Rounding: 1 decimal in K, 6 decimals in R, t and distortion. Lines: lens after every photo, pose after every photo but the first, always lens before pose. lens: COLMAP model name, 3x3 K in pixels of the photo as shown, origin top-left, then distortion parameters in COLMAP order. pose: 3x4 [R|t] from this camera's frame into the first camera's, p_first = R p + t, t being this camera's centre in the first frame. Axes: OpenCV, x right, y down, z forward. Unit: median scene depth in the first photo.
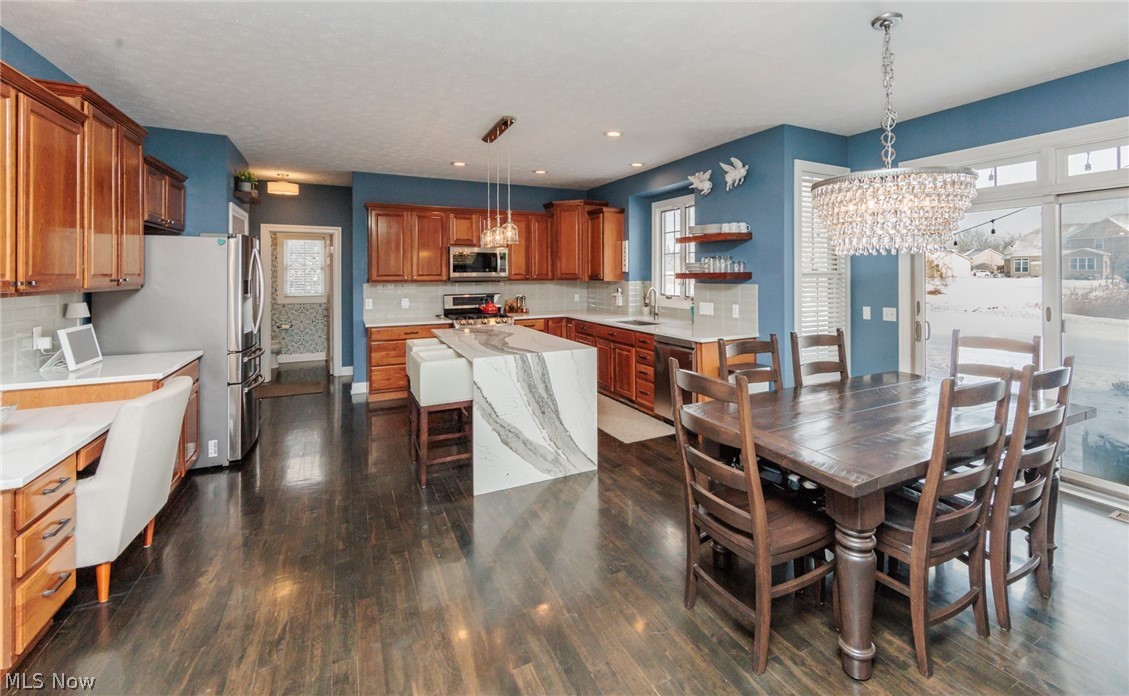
lens RADIAL K [[494.0, 0, 609.3], [0, 494.0, 275.7], [0, 0, 1]] dist [-0.002685, -0.000145]
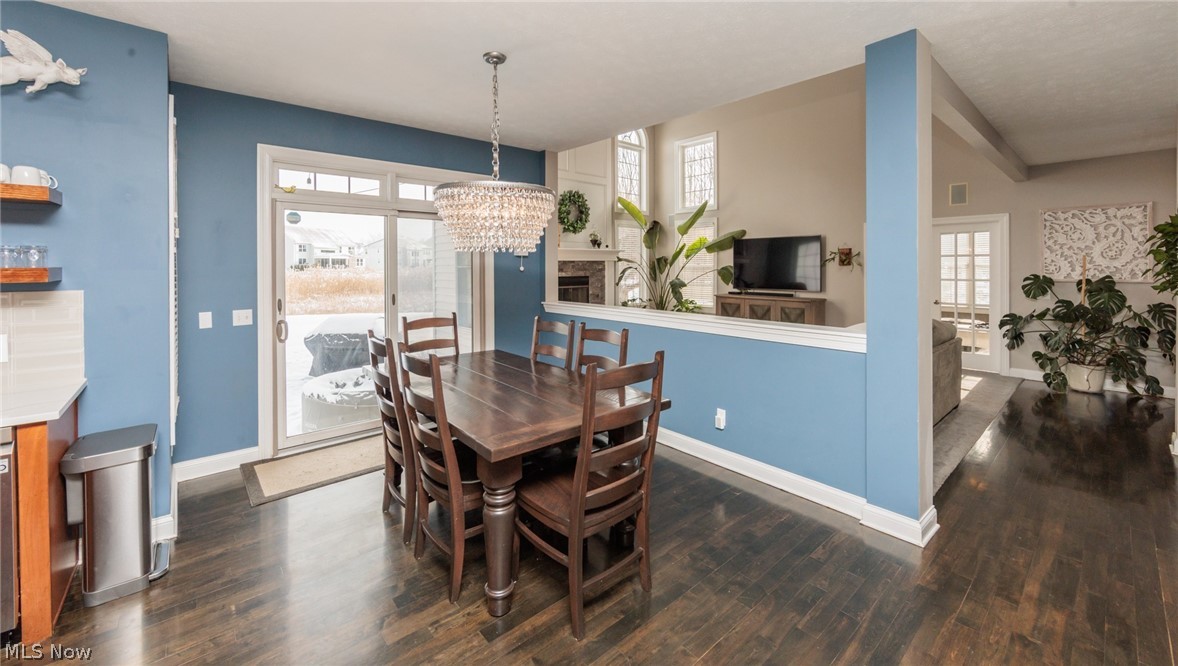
lens RADIAL K [[459.1, 0, 590.9], [0, 459.1, 267.0], [0, 0, 1]] dist [-0.000428, -0.000114]
pose [[-0.217697, 0.003700, 0.976009, -0.233885], [0.008655, 0.999961, -0.001860, -0.001255], [-0.975978, 0.008043, -0.217721, 0.412752]]
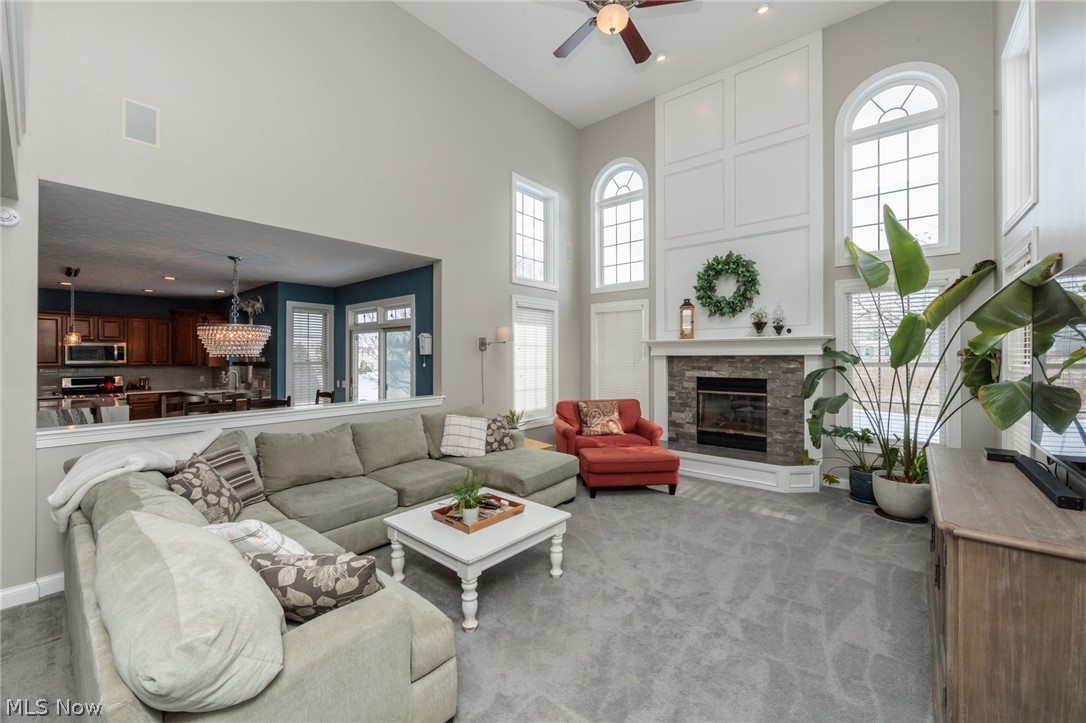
lens RADIAL K [[430.8, 0, 543.0], [0, 430.8, 361.5], [0, 0, 1]] dist [0.000364, -0.000034]
pose [[0.933682, 0.002418, 0.358095, 0.486236], [-0.003858, 0.999987, 0.003306, -0.013025], [-0.358083, -0.004469, 0.933679, -0.586275]]
